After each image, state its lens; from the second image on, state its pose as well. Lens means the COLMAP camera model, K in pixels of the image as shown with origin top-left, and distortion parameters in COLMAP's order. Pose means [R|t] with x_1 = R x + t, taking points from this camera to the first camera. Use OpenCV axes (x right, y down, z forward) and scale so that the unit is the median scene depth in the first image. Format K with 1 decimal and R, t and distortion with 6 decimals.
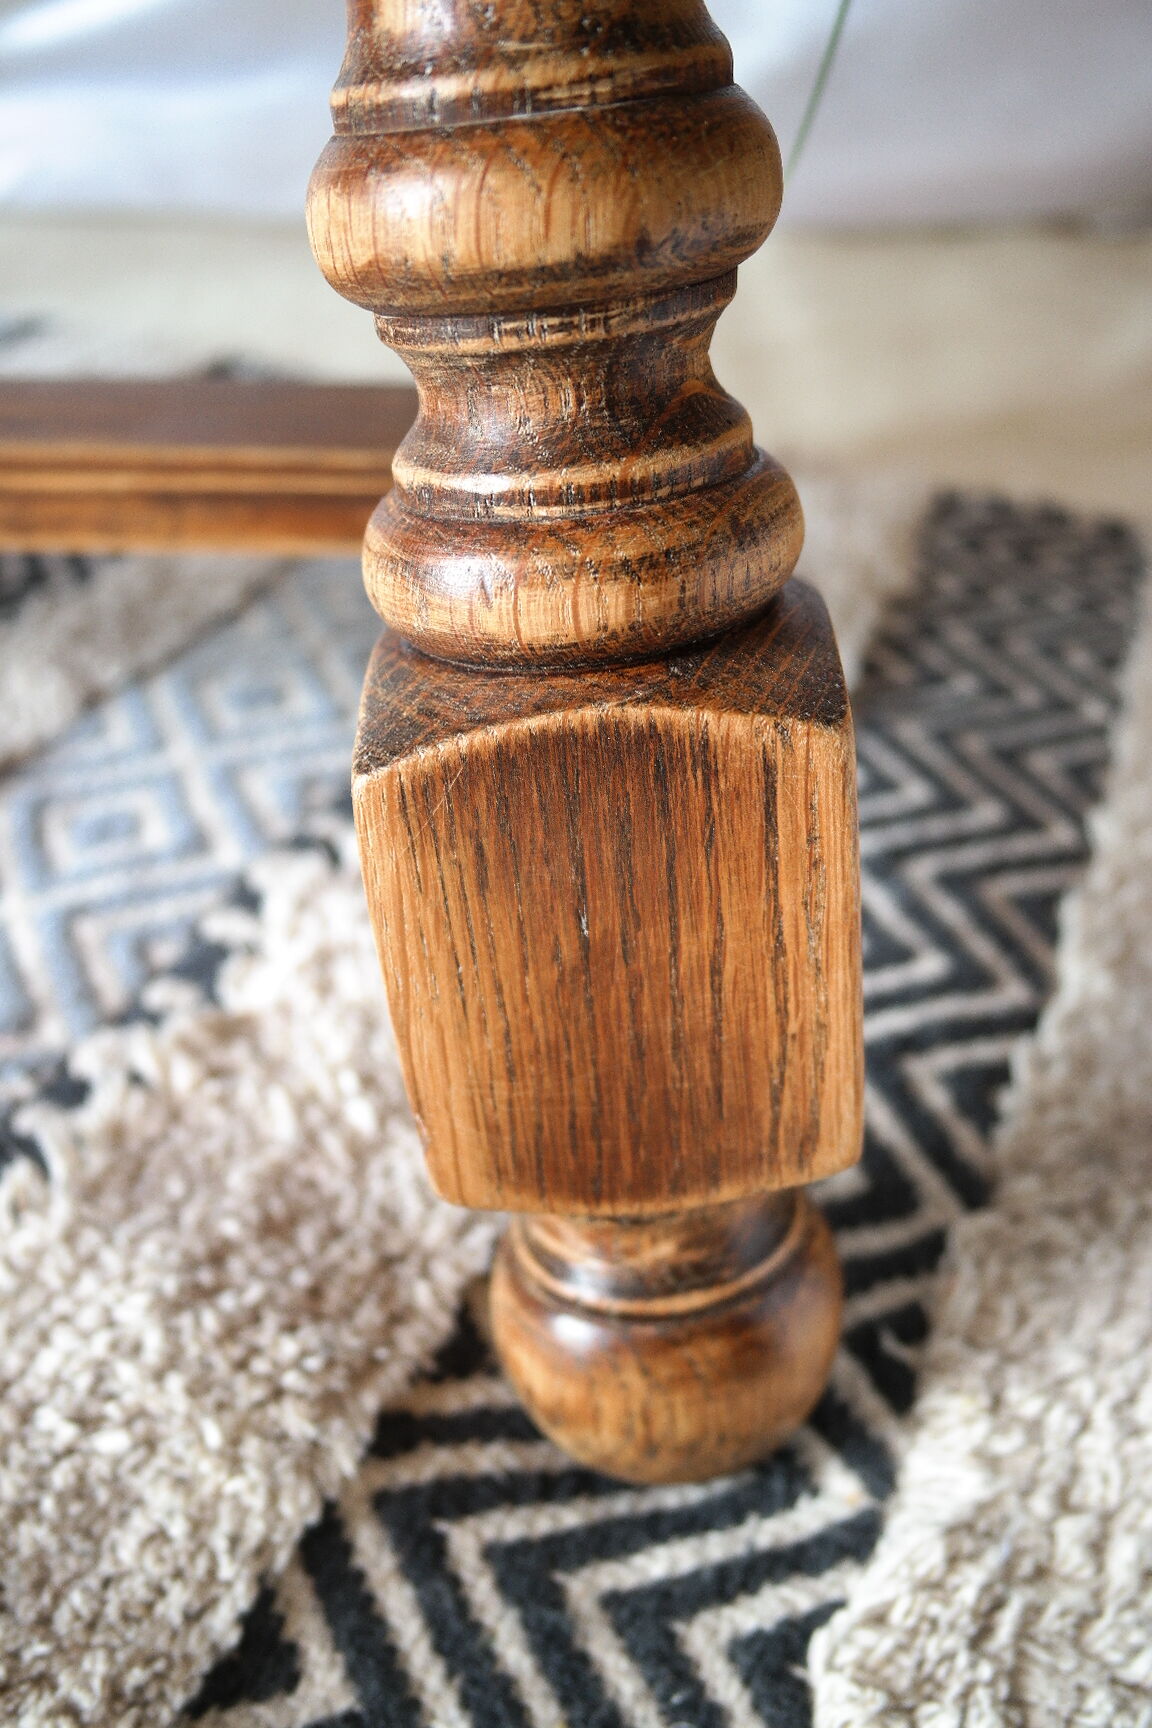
lens RADIAL K [[1636.0, 0, 581.6], [0, 1636.0, 853.2], [0, 0, 1]] dist [-0.032395, 0.000000]
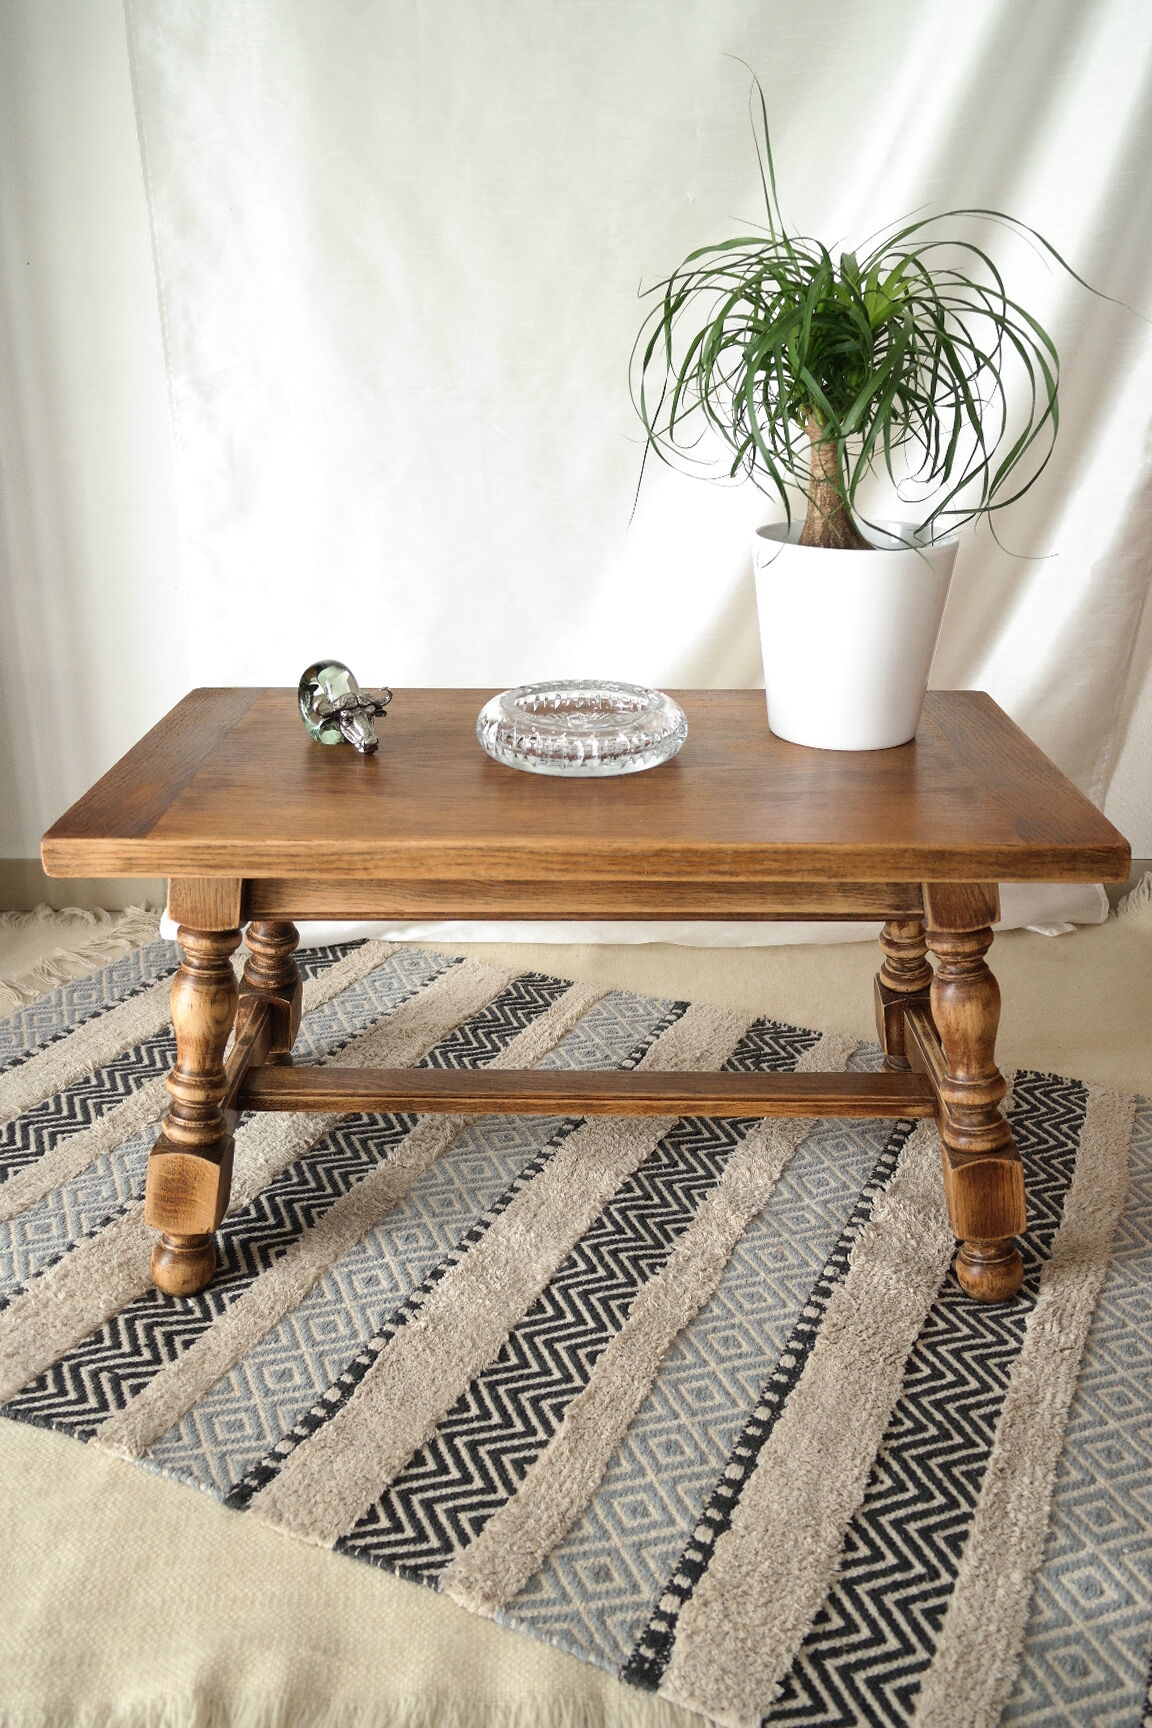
lens RADIAL K [[1470.7, 0, 579.6], [0, 1470.7, 850.3], [0, 0, 1]] dist [0.007932, -0.000213]
pose [[0.998506, -0.020886, -0.050491, -1.046246], [0.007352, 0.967012, -0.254624, 0.171248], [0.054144, 0.253872, 0.965721, -4.198020]]
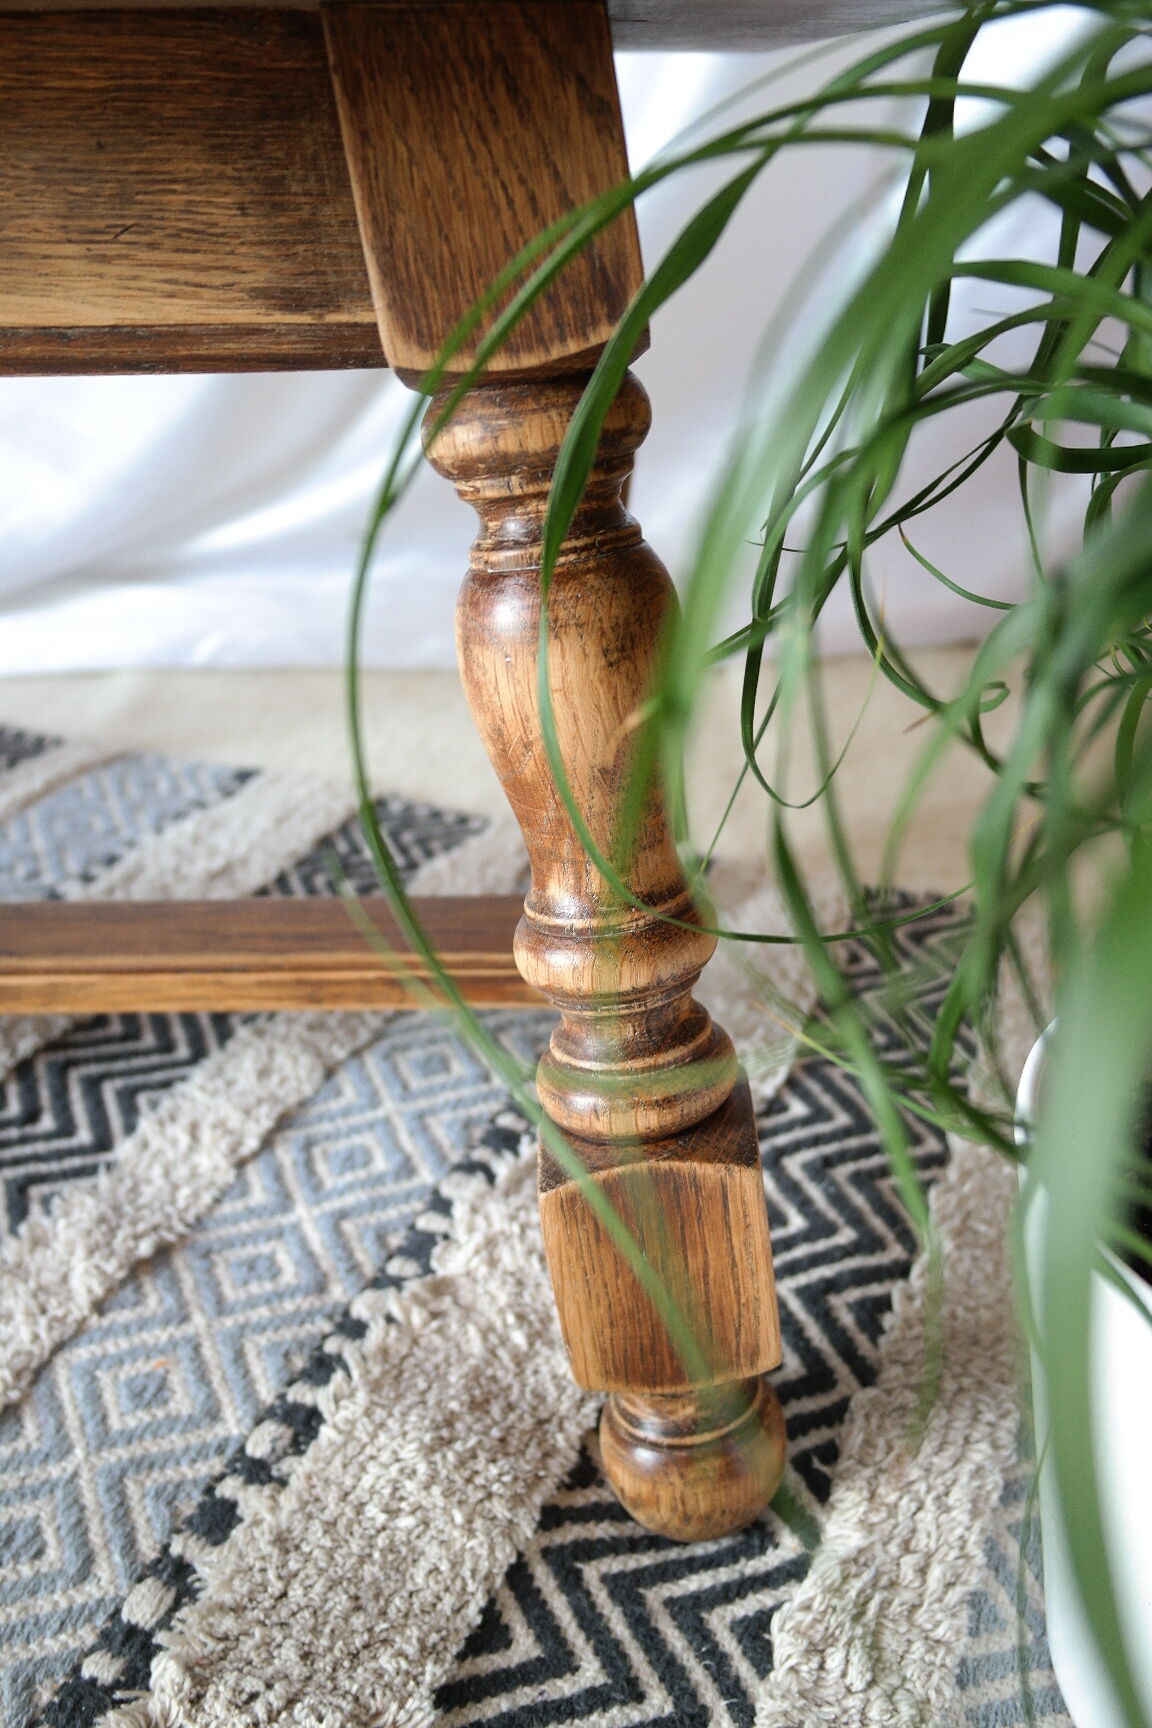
lens RADIAL K [[1470.7, 0, 568.1], [0, 1470.7, 869.3], [0, 0, 1]] dist [0.007932, -0.000213]
pose [[0.998883, -0.032710, -0.034111, -0.012220], [0.028178, 0.991655, -0.125801, -0.174408], [0.037942, 0.124699, 0.991469, -0.795470]]
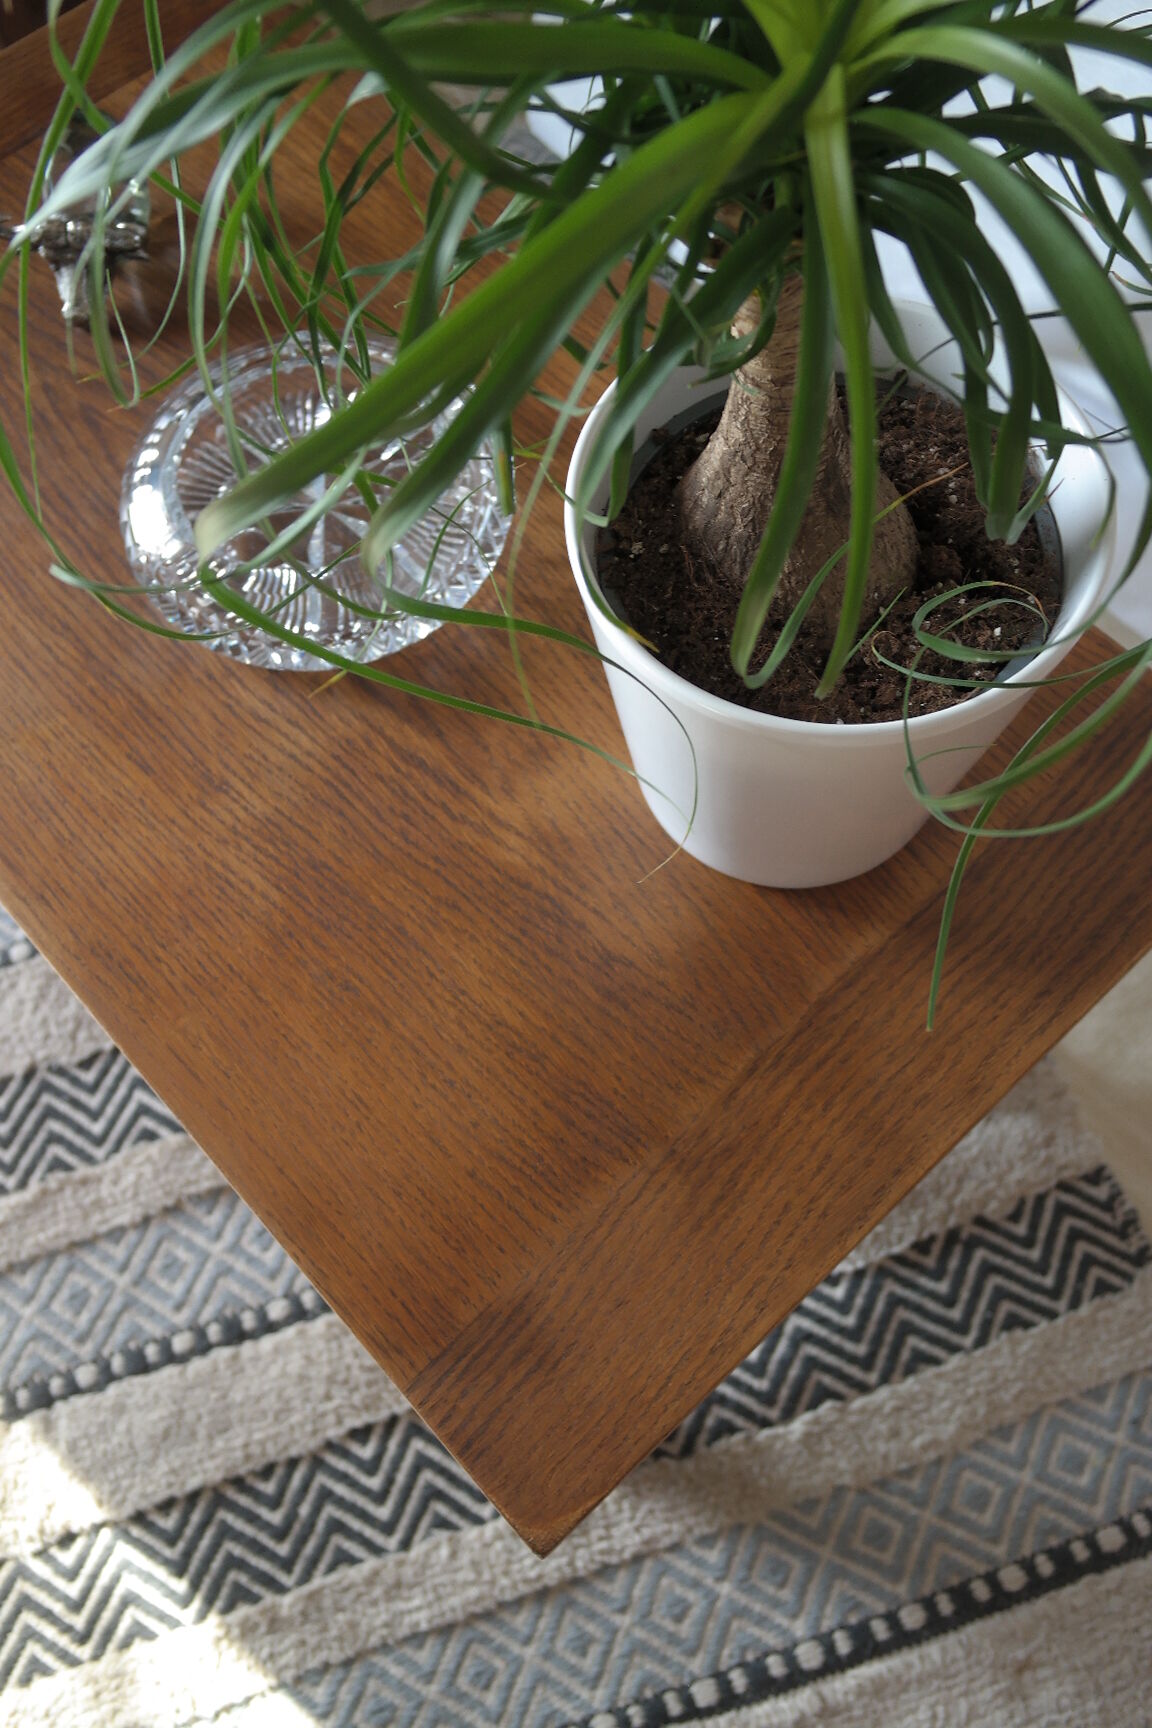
lens RADIAL K [[1470.7, 0, 567.6], [0, 1470.7, 897.2], [0, 0, 1]] dist [0.007932, -0.000213]
pose [[0.654561, 0.672254, -0.345868, 0.434408], [-0.395464, 0.694373, 0.601210, -2.793702], [0.644327, -0.256750, 0.720362, -1.279902]]
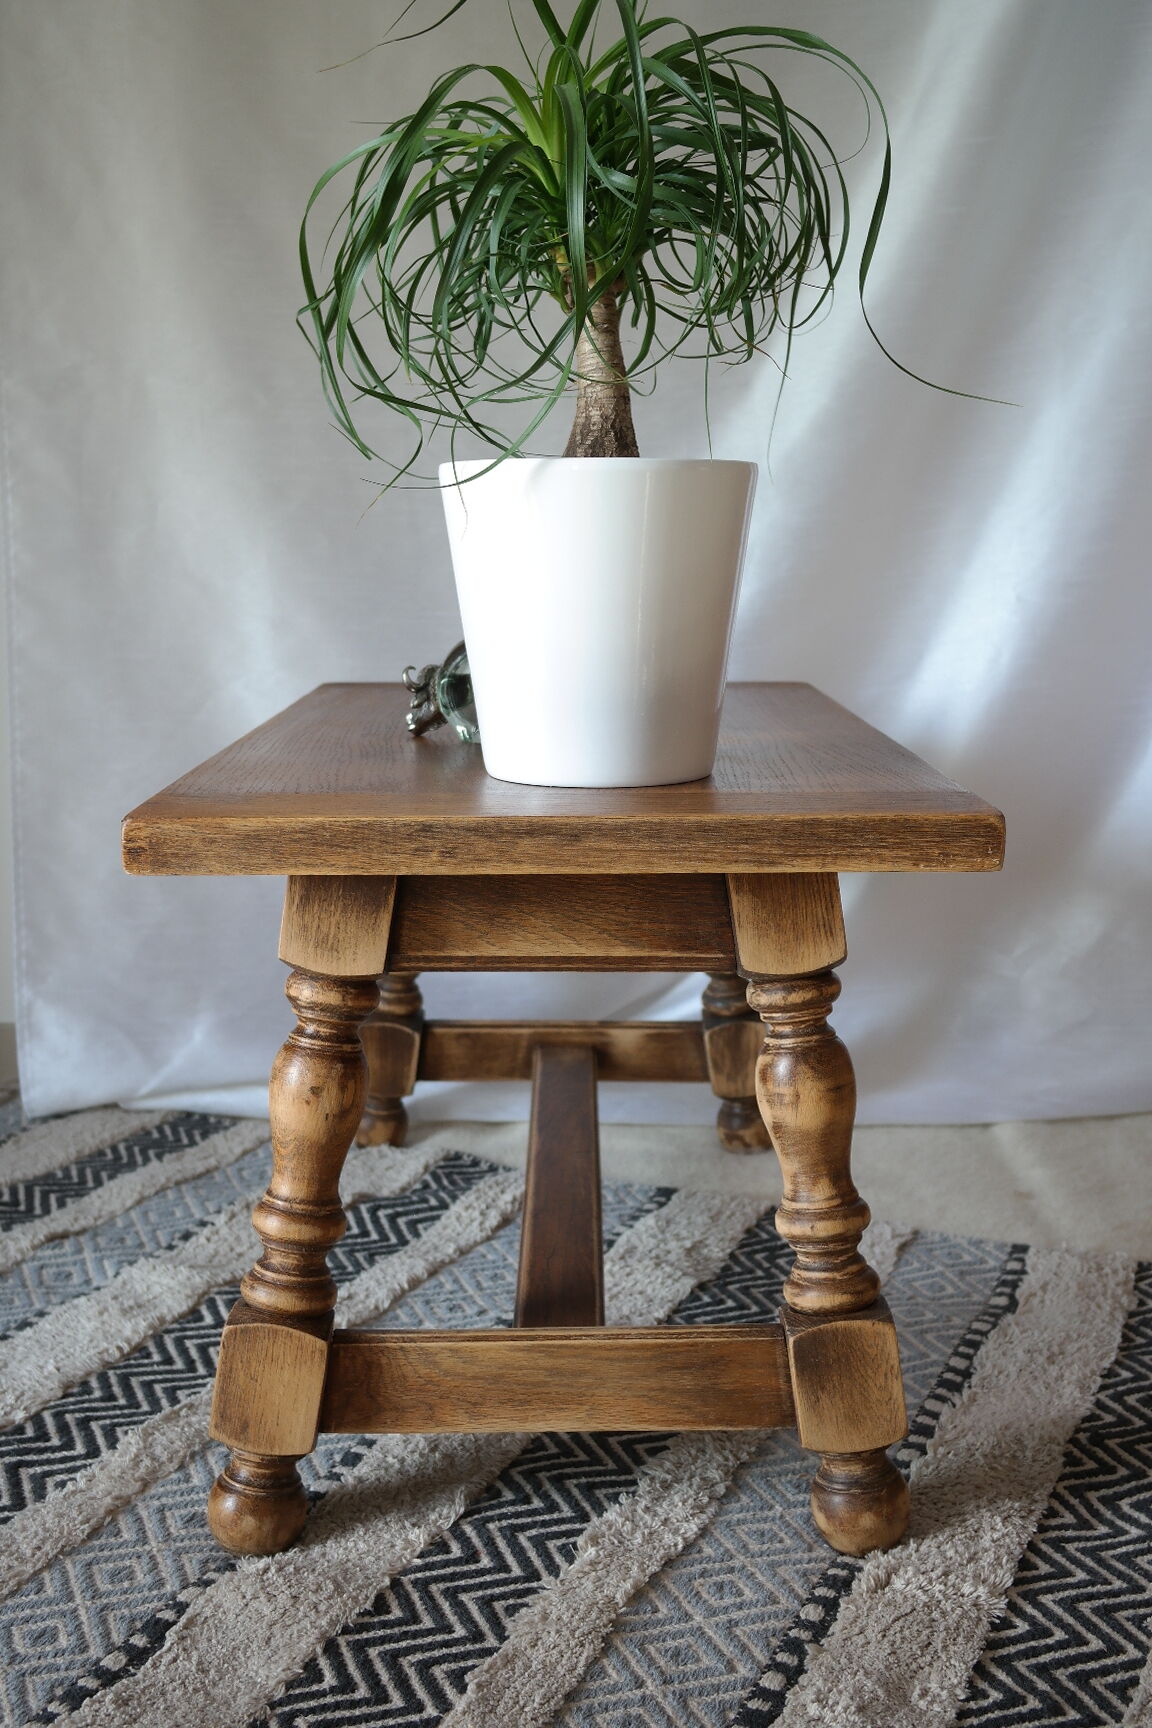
lens RADIAL K [[1861.2, 0, 575.0], [0, 1861.2, 874.7], [0, 0, 1]] dist [0.009127, 0.000000]
pose [[0.998473, -0.033439, -0.043965, -0.929283], [0.011685, 0.905795, -0.423556, 0.795203], [0.053987, 0.422395, 0.904803, -3.449186]]
